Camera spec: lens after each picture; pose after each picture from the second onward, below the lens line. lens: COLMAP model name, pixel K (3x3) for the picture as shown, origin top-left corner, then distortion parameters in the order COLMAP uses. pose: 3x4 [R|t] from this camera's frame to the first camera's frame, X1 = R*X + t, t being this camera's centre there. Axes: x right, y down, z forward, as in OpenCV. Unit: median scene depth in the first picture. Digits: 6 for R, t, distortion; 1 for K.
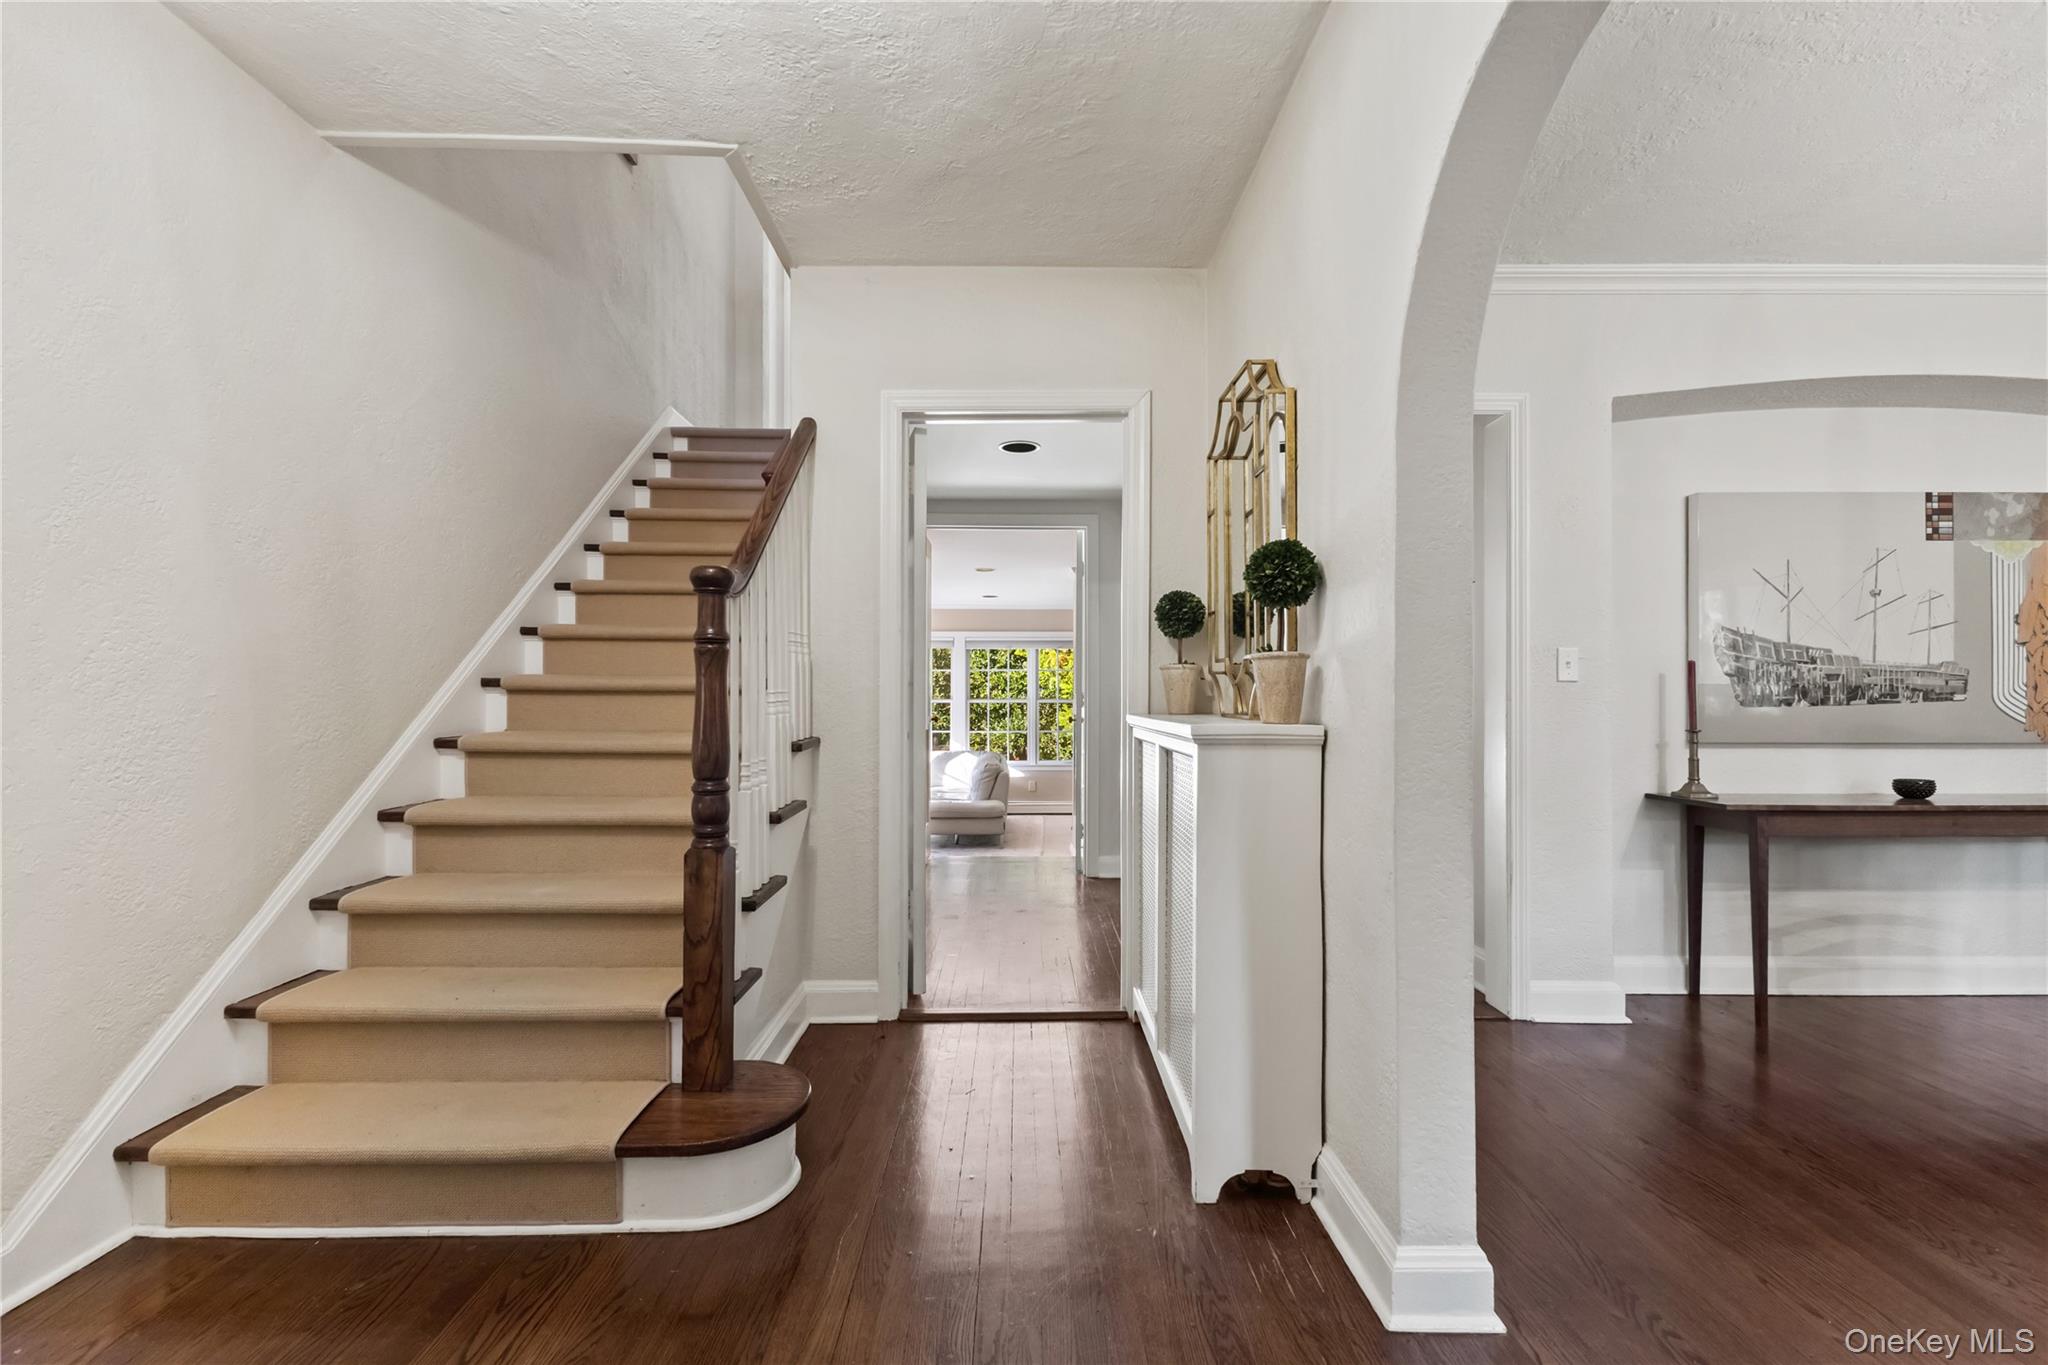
lens RADIAL K [[886.5, 0, 1027.8], [0, 886.5, 686.4], [0, 0, 1]] dist [0.007560, -0.002142]
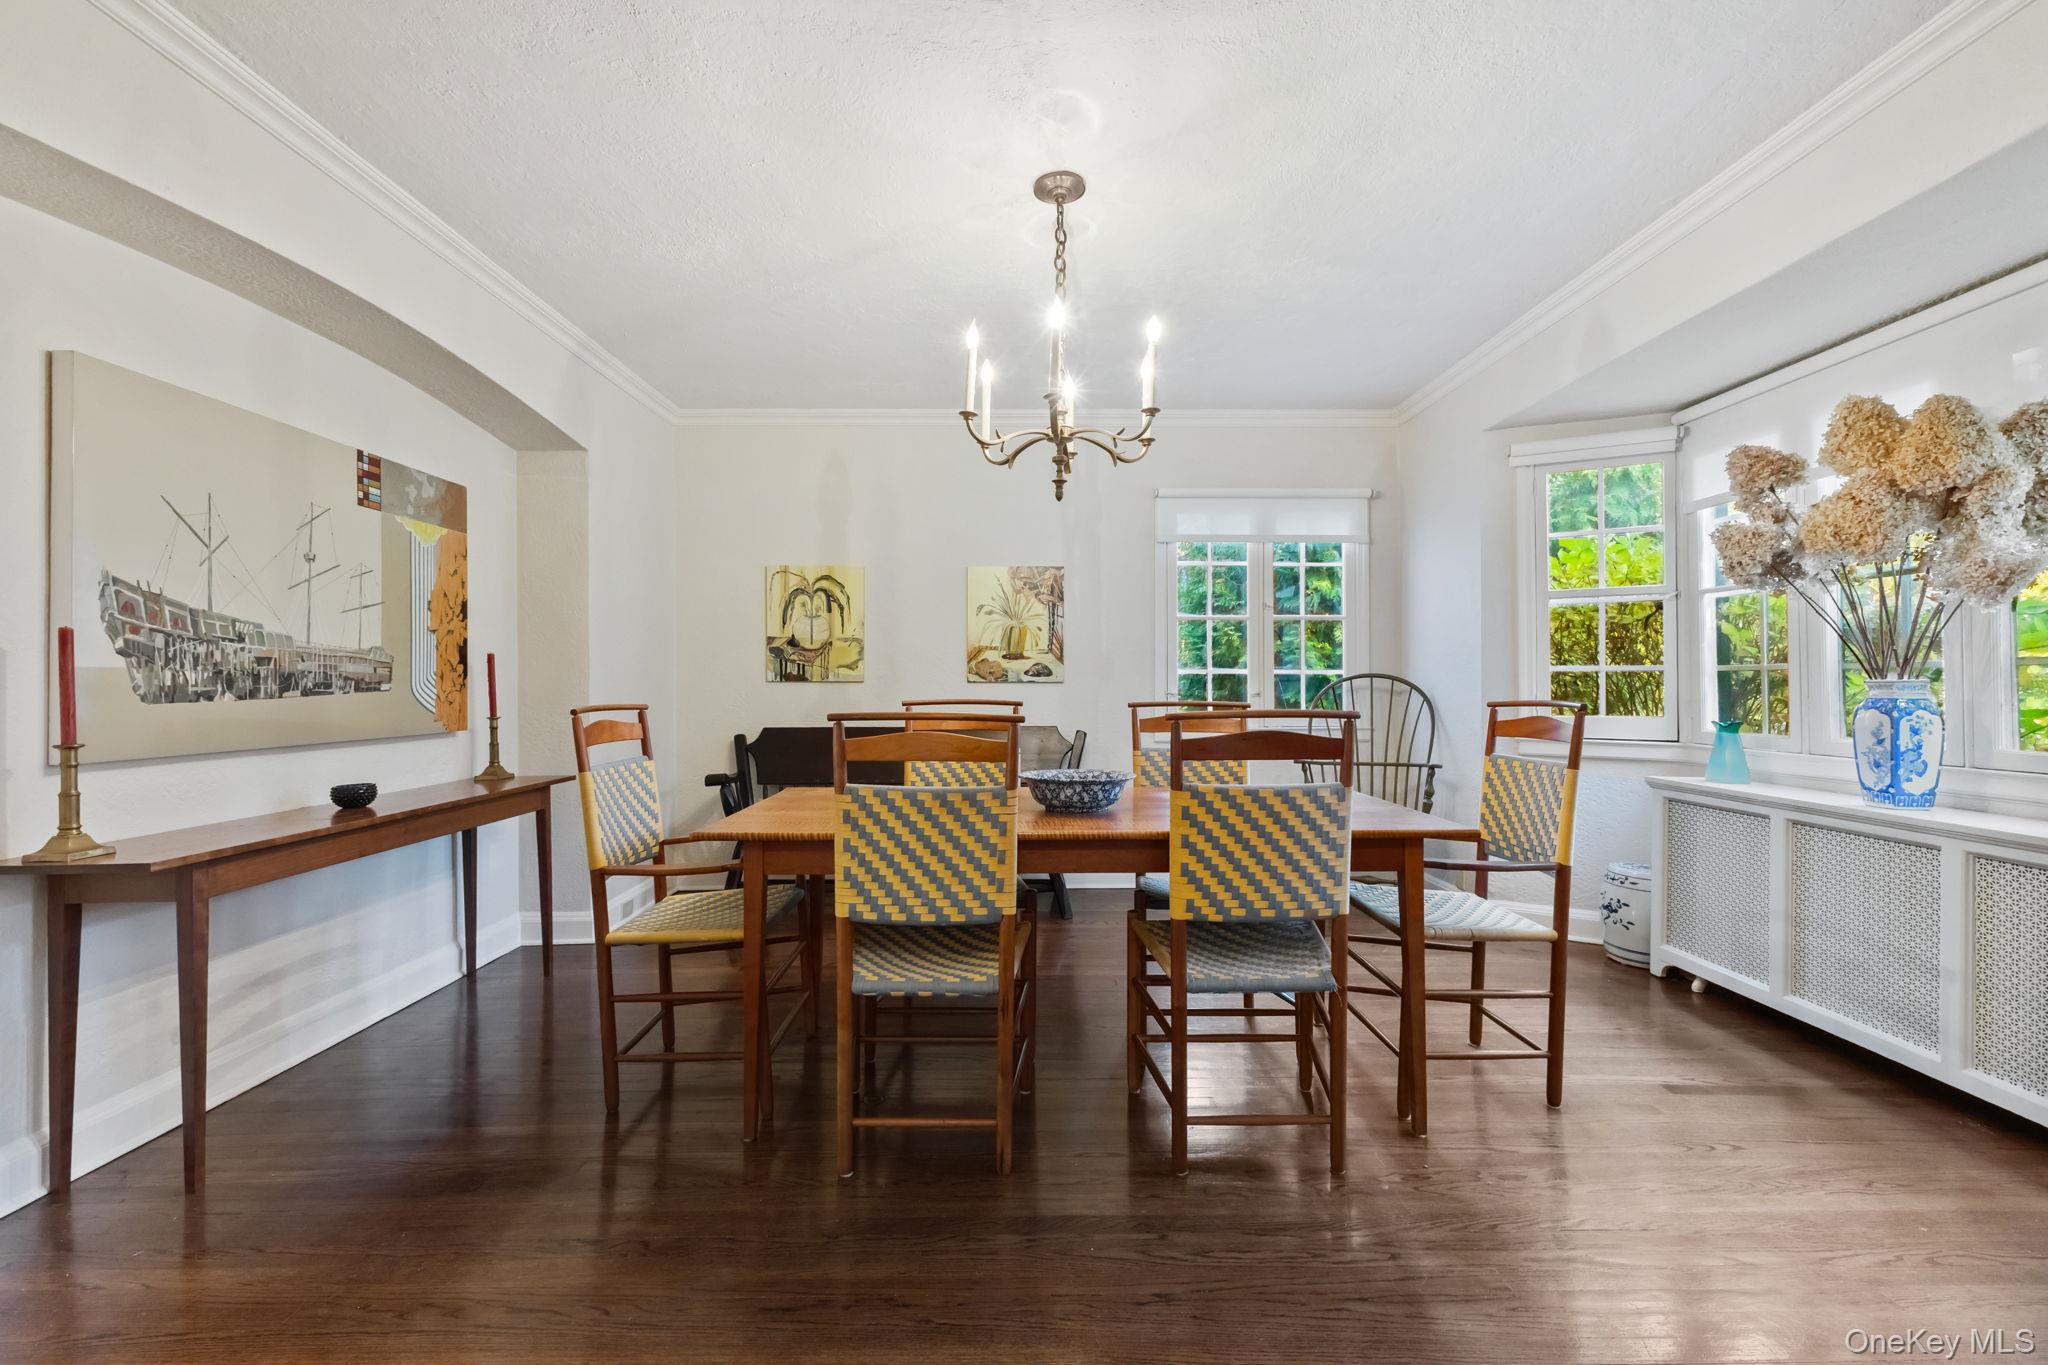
lens RADIAL K [[886.5, 0, 1030.6], [0, 886.5, 679.8], [0, 0, 1]] dist [0.007560, -0.002142]
pose [[0.001275, 0.001971, 0.999997, 0.149400], [-0.010244, 0.999946, -0.001958, 0.000074], [-0.999947, -0.010241, 0.001295, 0.348332]]
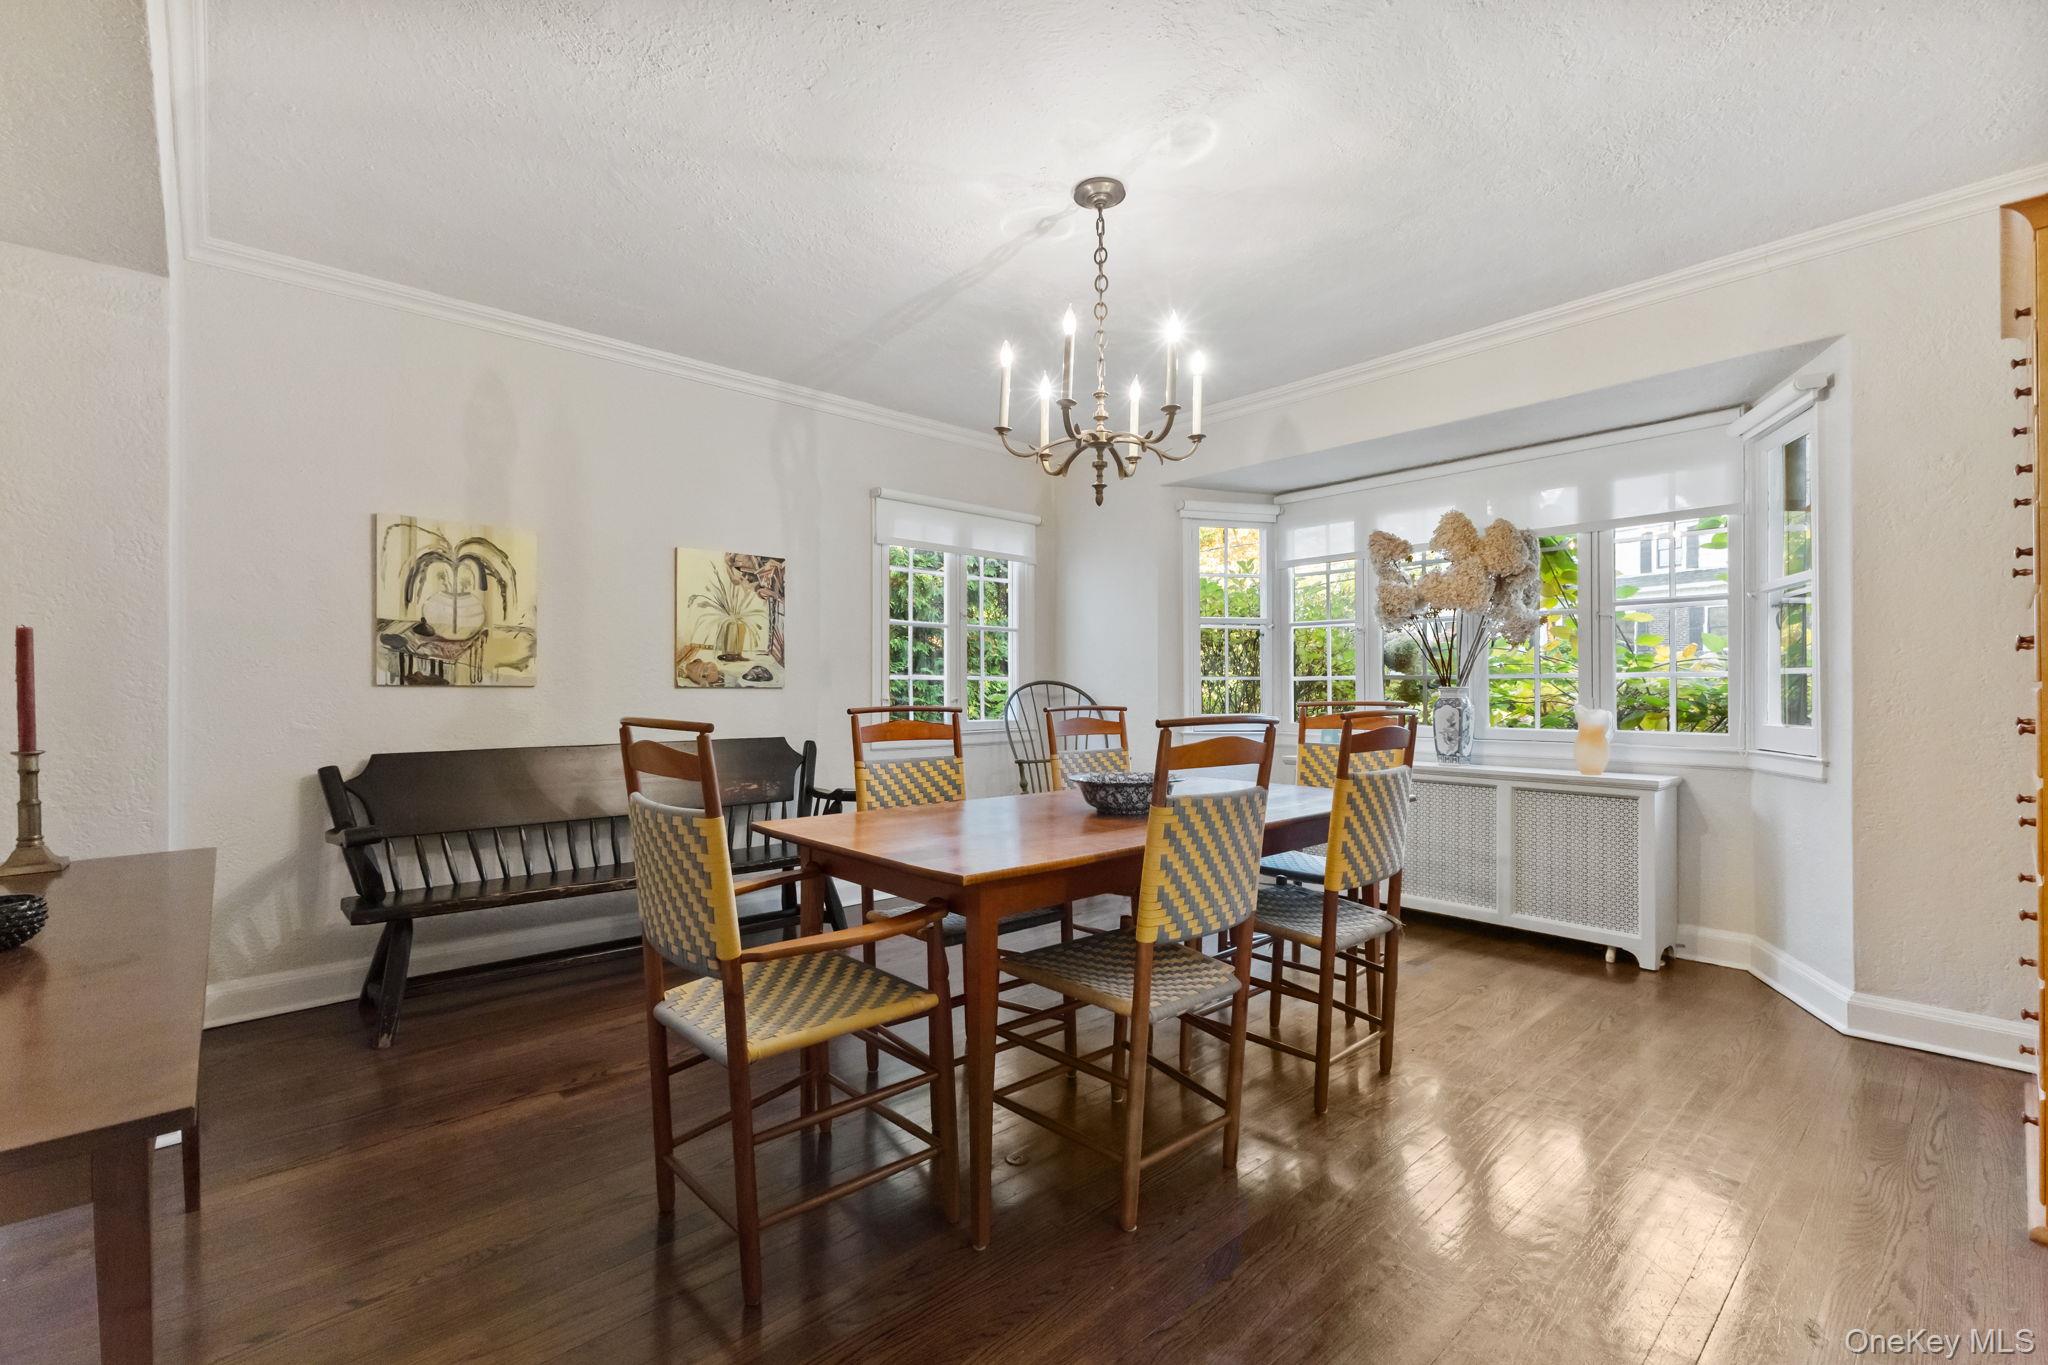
lens RADIAL K [[886.5, 0, 1034.5], [0, 886.5, 687.4], [0, 0, 1]] dist [0.007560, -0.002142]
pose [[-0.666247, 0.000897, 0.745730, 0.371039], [-0.009152, 0.999914, -0.009379, 0.008389], [-0.745675, -0.013073, -0.666182, 0.854742]]
